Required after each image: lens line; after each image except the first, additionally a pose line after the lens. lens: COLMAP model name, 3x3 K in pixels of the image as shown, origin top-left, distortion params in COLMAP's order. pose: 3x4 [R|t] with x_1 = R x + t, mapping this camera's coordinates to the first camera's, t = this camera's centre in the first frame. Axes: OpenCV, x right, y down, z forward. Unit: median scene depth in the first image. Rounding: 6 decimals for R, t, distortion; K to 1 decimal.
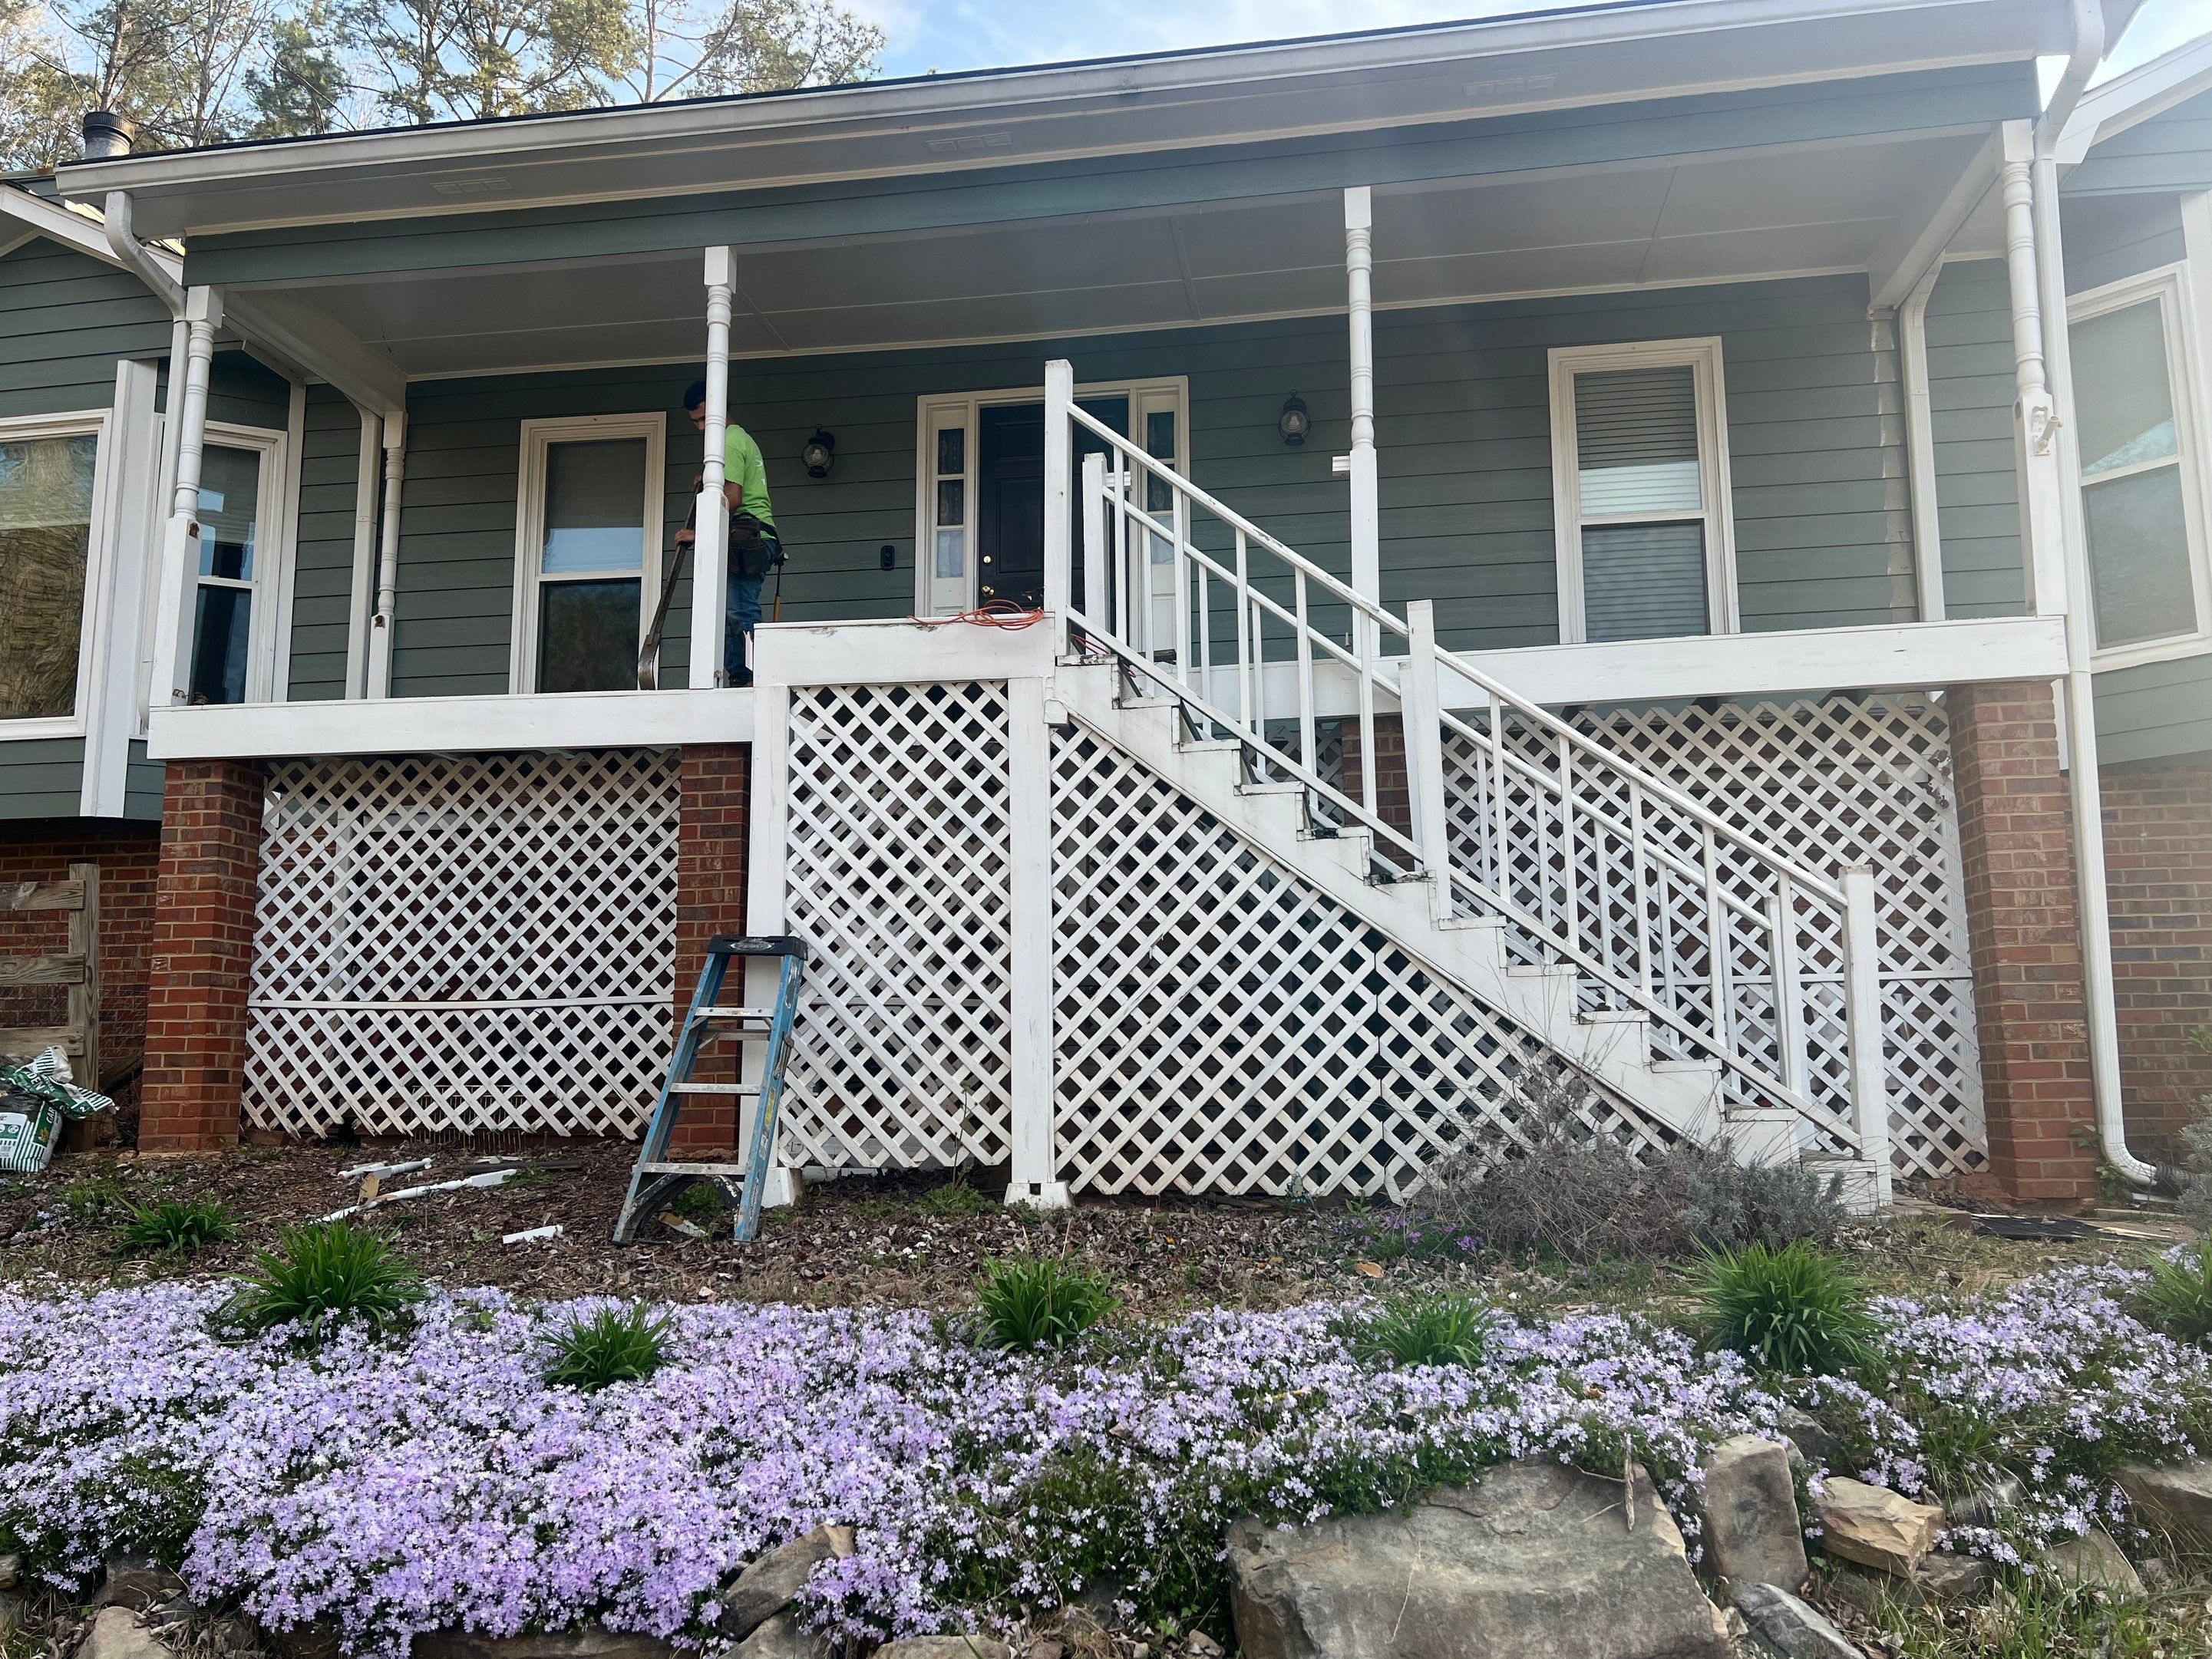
lens RADIAL K [[1697.7, 0, 1108.8], [0, 1697.7, 834.2], [0, 0, 1]] dist [0.065936, -0.075857]
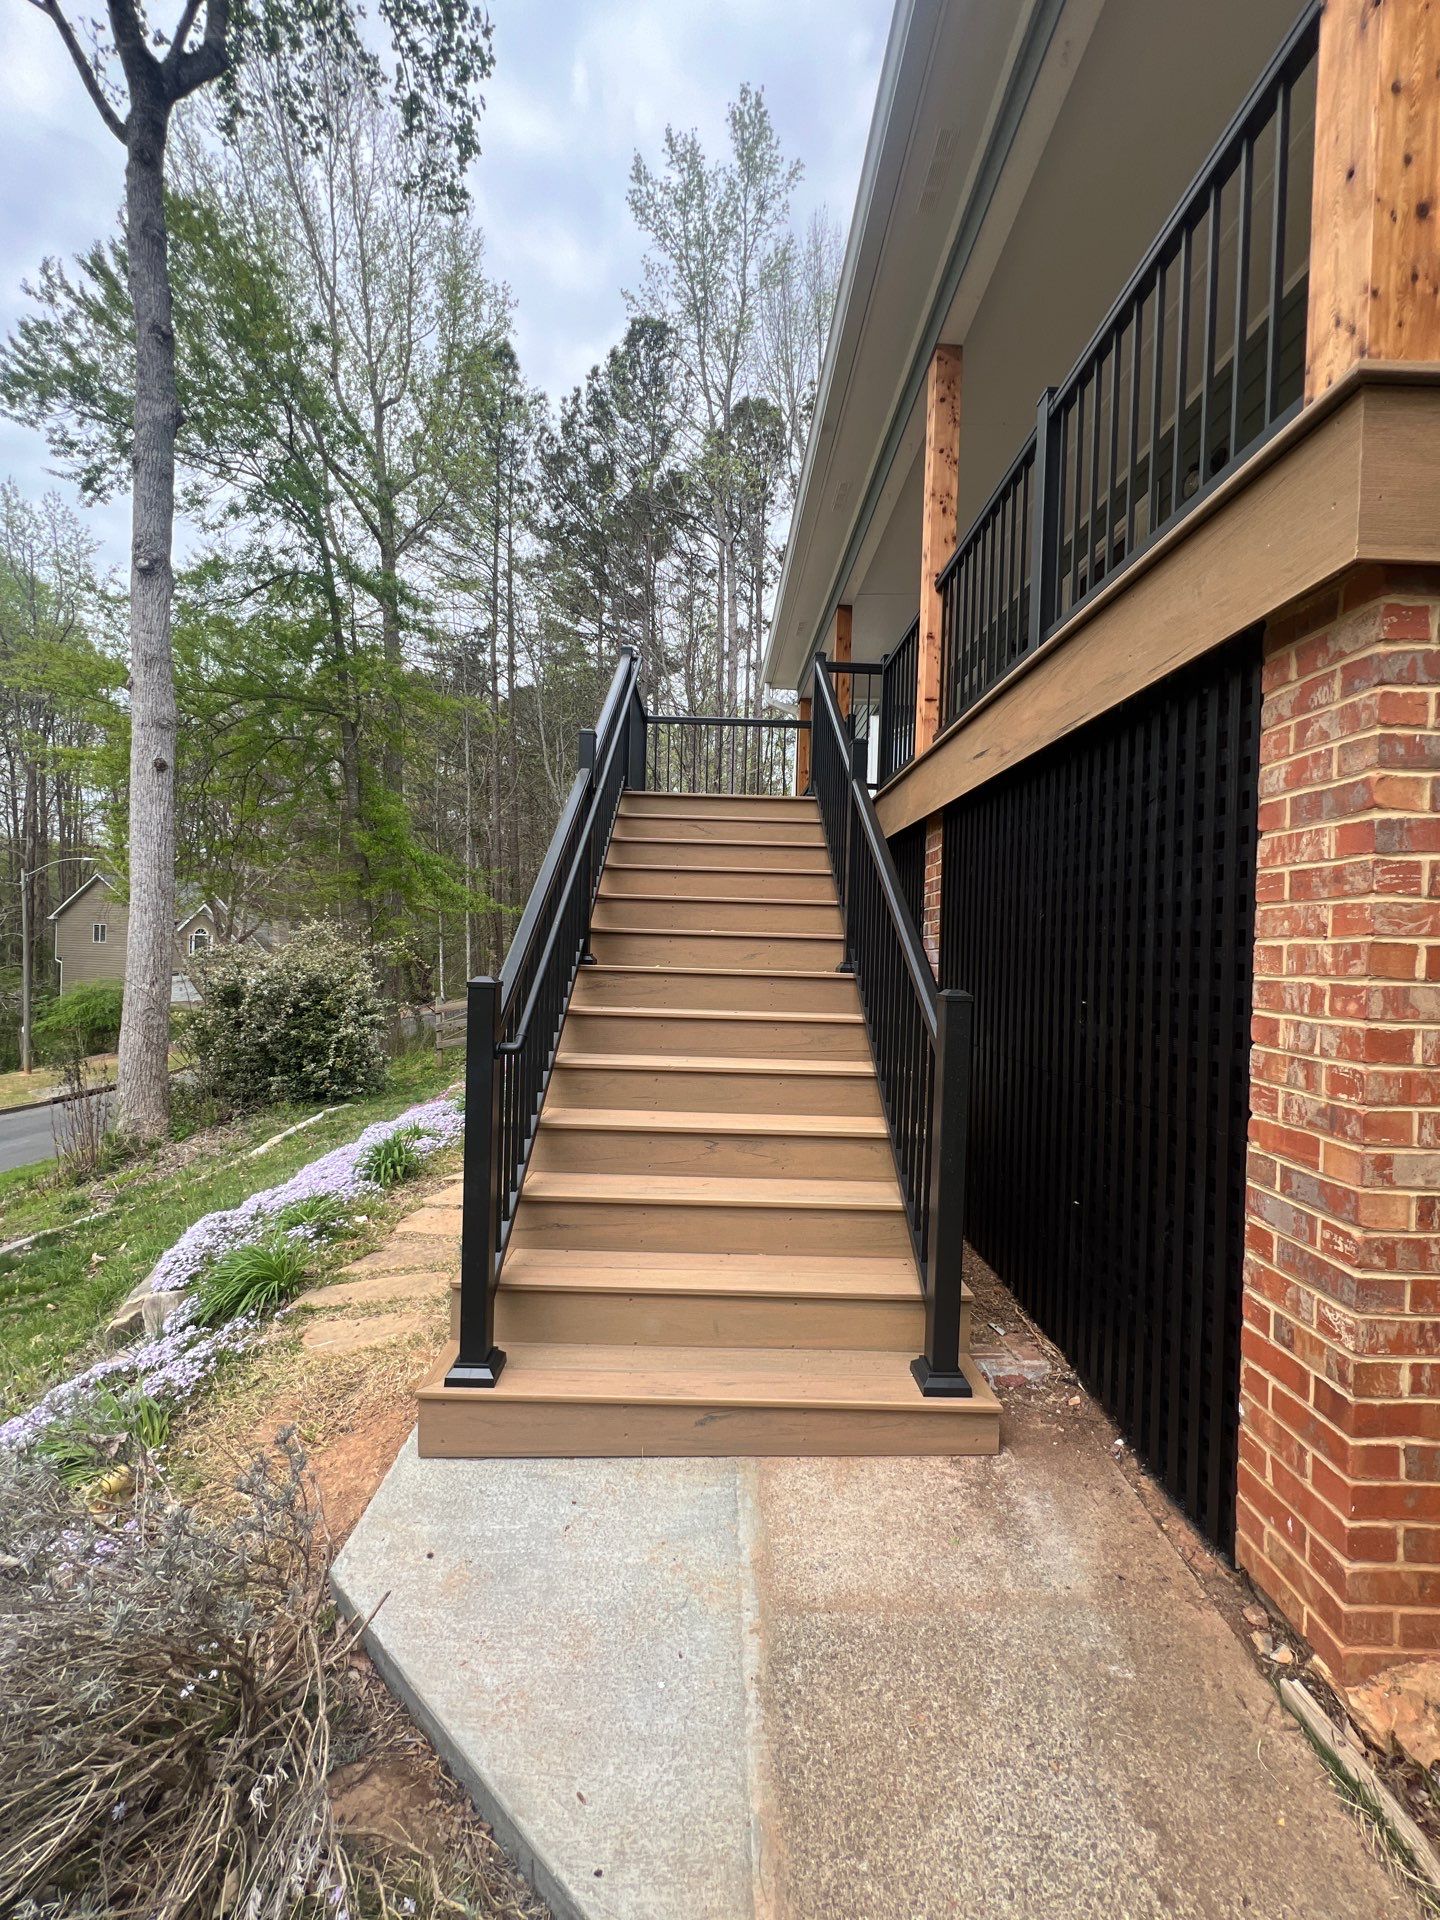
lens RADIAL K [[766.4, 0, 713.8], [0, 766.4, 958.1], [0, 0, 1]] dist [-0.002443, 0.000636]
pose [[0.152320, 0.027178, -0.987957, 0.675087], [0.130575, 0.990306, 0.047374, -0.017067], [0.979668, -0.136218, 0.147295, 0.742022]]
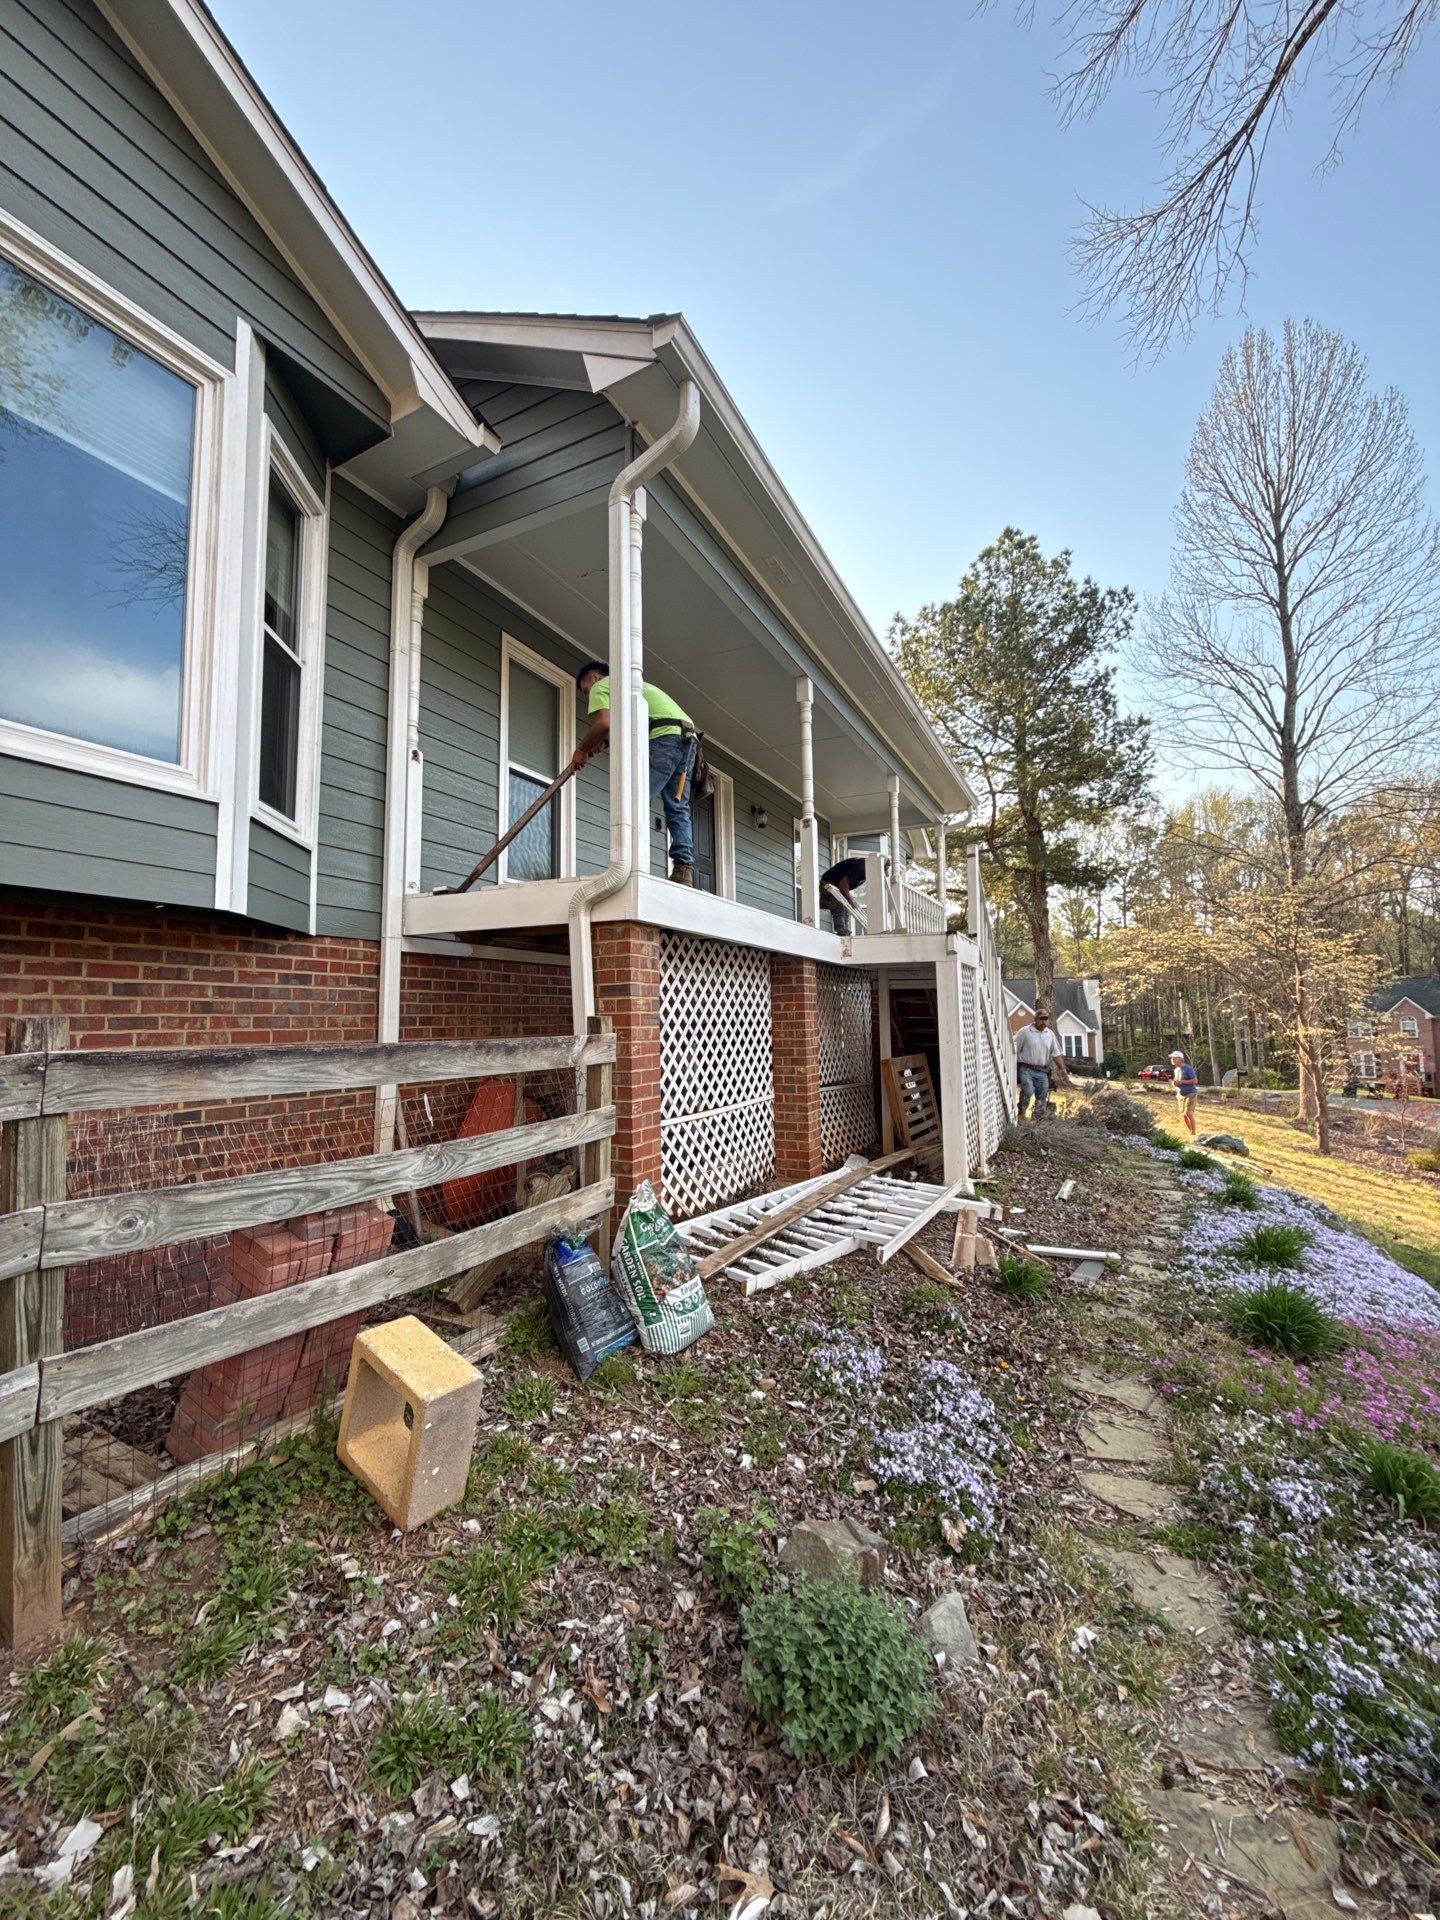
lens RADIAL K [[777.1, 0, 720.0], [0, 777.1, 960.0], [0, 0, 1]] dist [-0.000152, 0.000134]
pose [[0.301883, 0.069043, 0.950842, -1.113826], [-0.147358, 0.988767, -0.025012, -0.016999], [-0.941888, -0.132563, 0.308666, 0.883100]]
